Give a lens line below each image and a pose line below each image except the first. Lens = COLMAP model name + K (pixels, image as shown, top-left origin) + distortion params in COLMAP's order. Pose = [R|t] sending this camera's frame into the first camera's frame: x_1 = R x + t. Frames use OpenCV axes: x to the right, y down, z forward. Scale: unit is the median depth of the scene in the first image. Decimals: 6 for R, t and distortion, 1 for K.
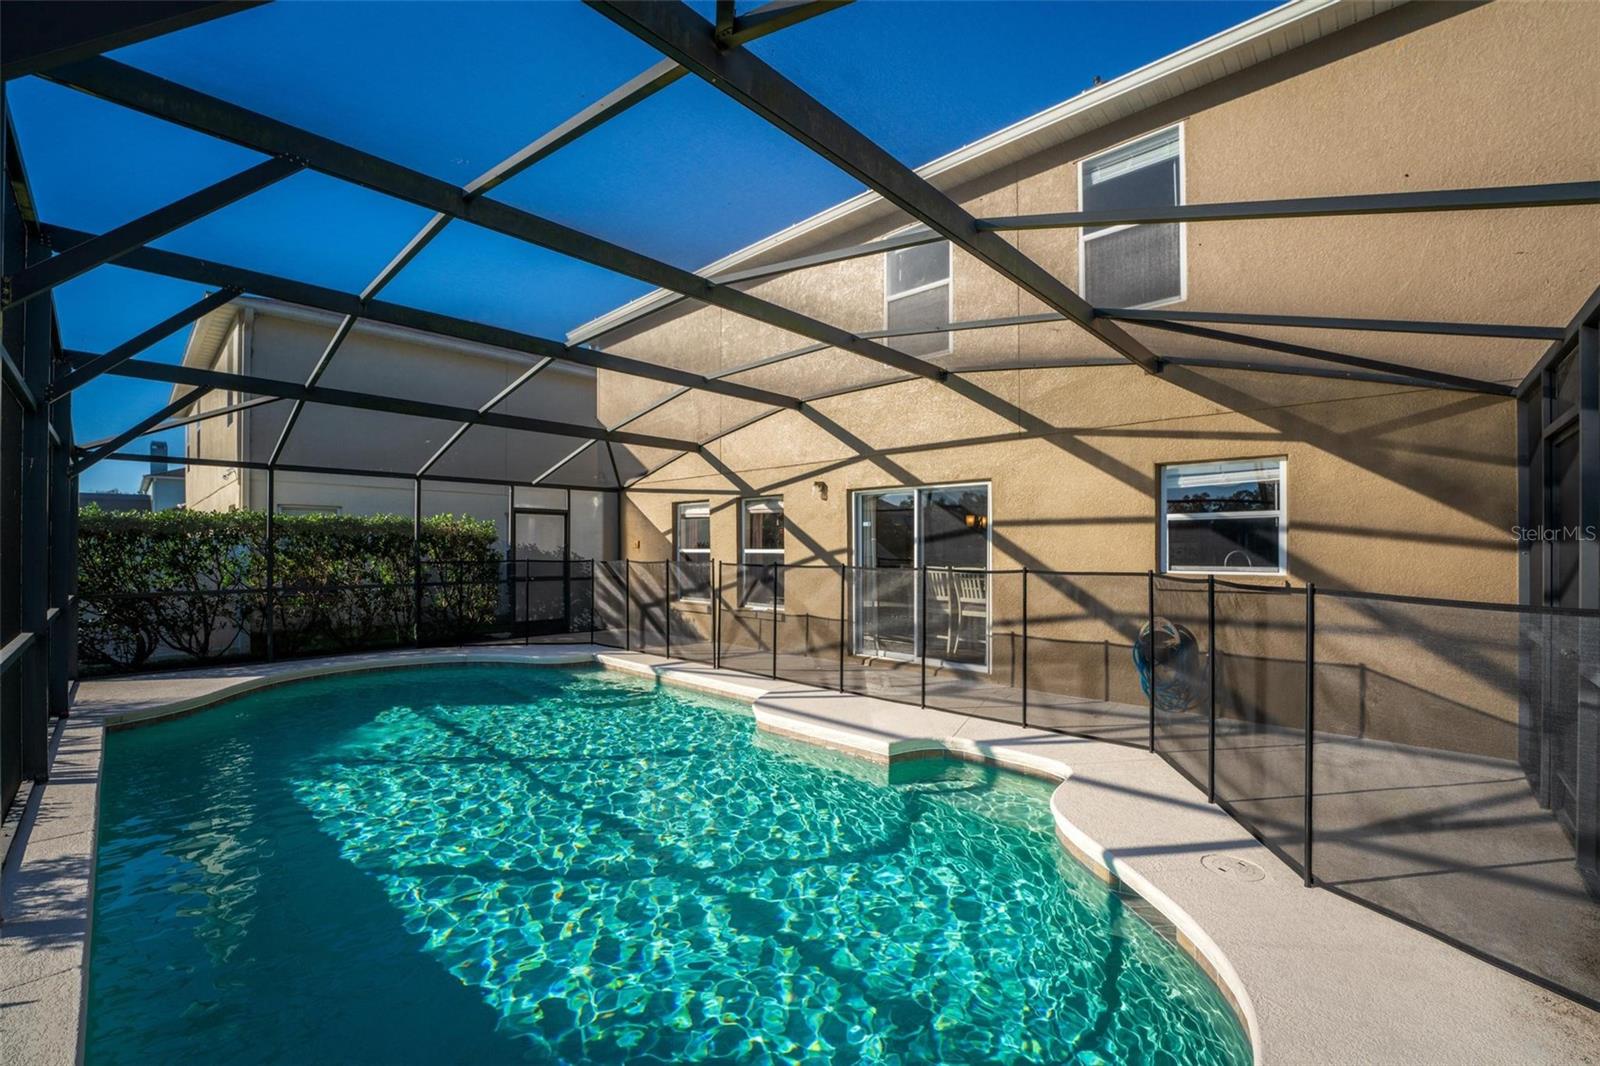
lens RADIAL K [[637.6, 0, 806.5], [0, 637.6, 550.3], [0, 0, 1]] dist [0.001076, 0.000308]
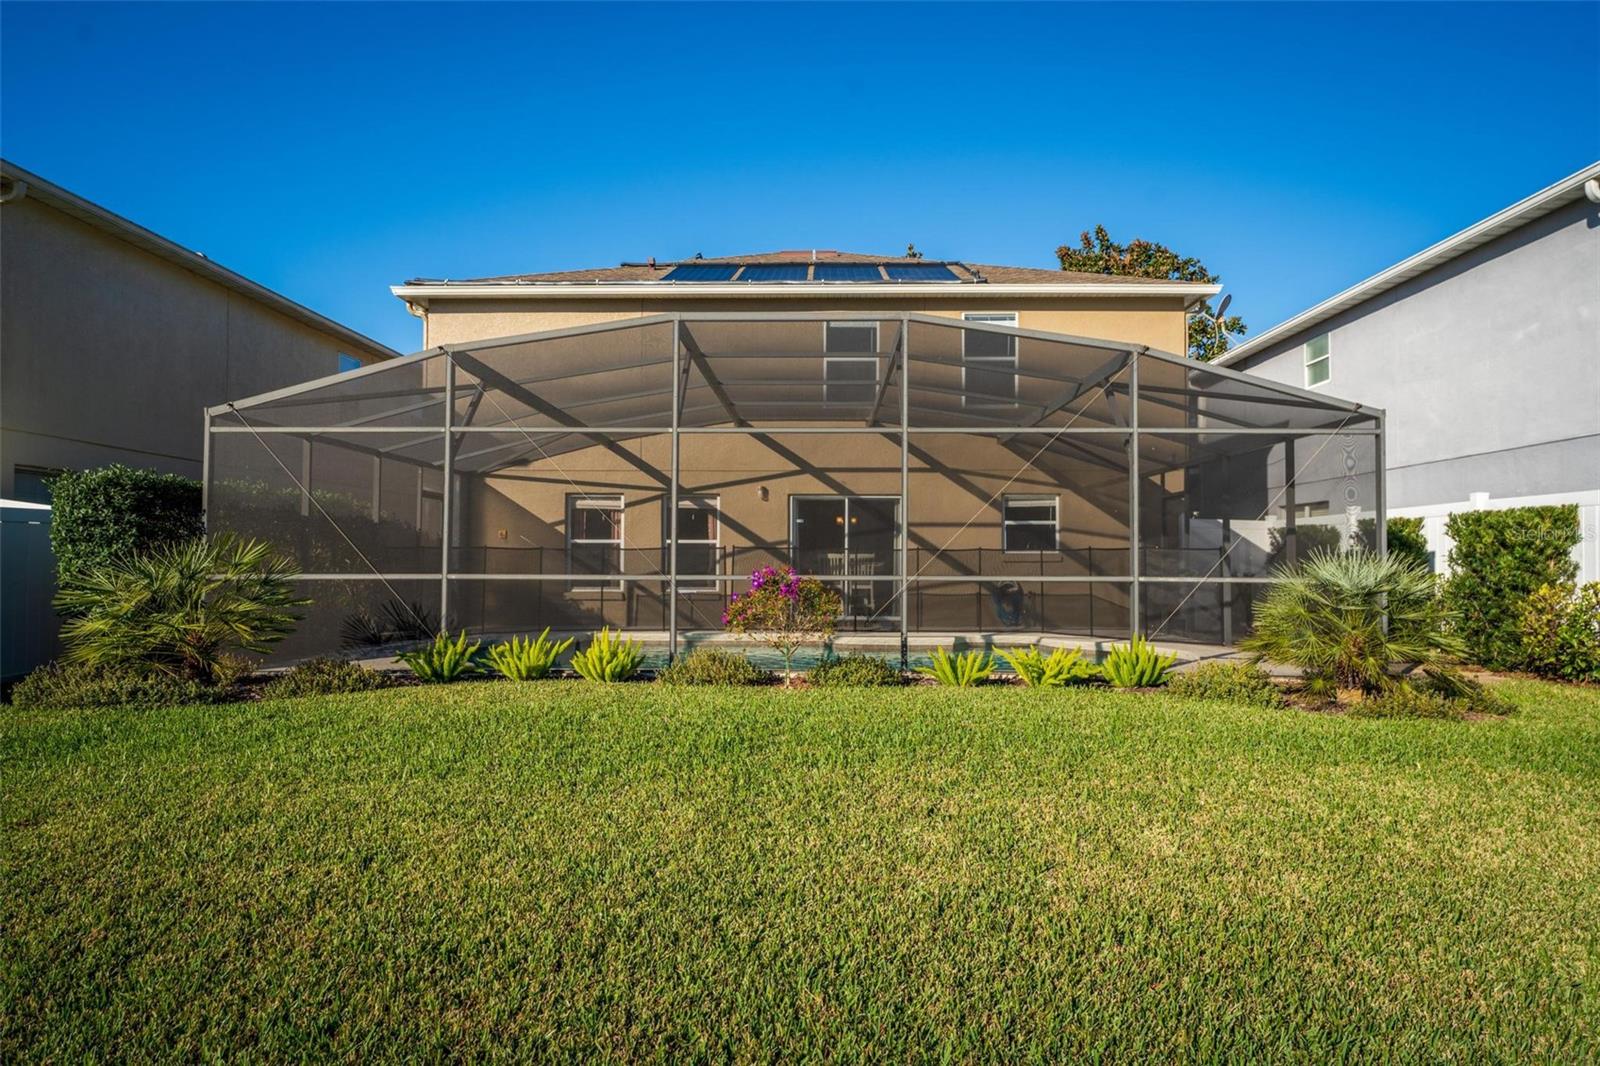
lens RADIAL K [[980.5, 0, 800.0], [0, 980.5, 533.0], [0, 0, 1]] dist [0.030590, -0.000025]
pose [[0.760382, 0.022089, 0.649101, -1.248854], [-0.001664, 0.999484, -0.032064, 0.049002], [-0.649474, 0.023301, 0.760026, -0.550944]]
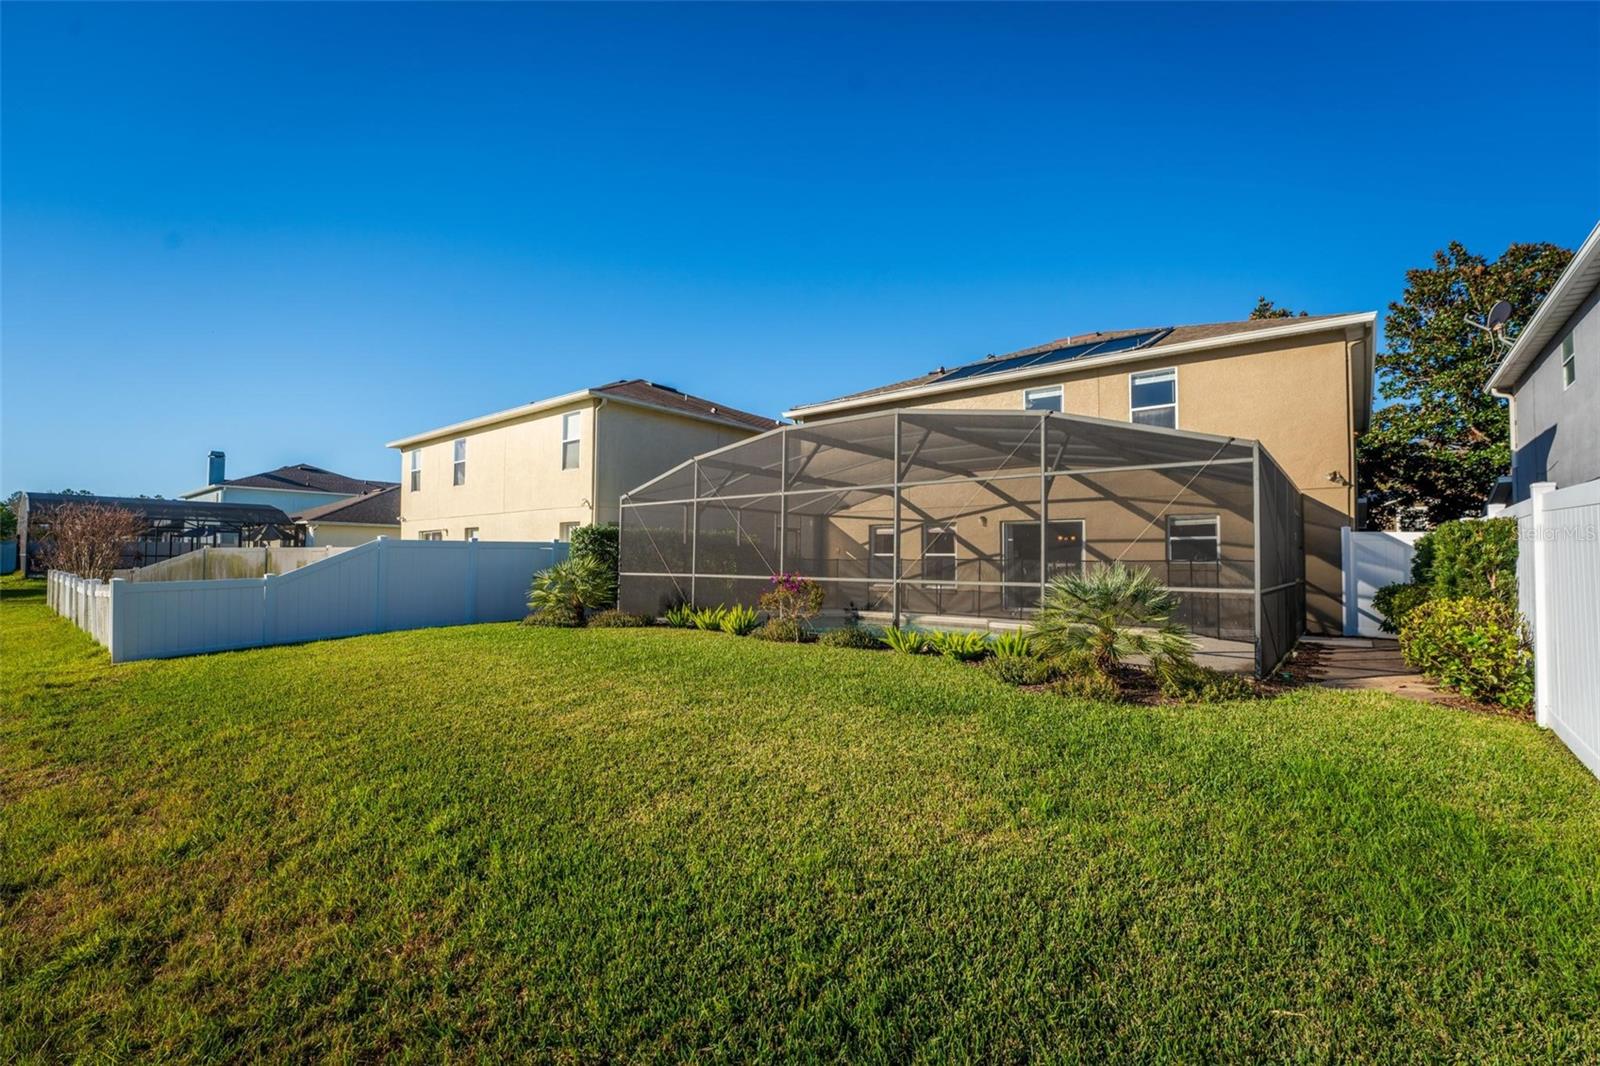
lens RADIAL K [[696.4, 0, 800.4], [0, 696.4, 543.7], [0, 0, 1]] dist [0.000440, 0.000016]
pose [[0.998935, 0.009825, 0.045085, -0.623782], [-0.008435, 0.999487, -0.030913, 0.038225], [-0.045366, 0.030499, 0.998505, -1.022808]]
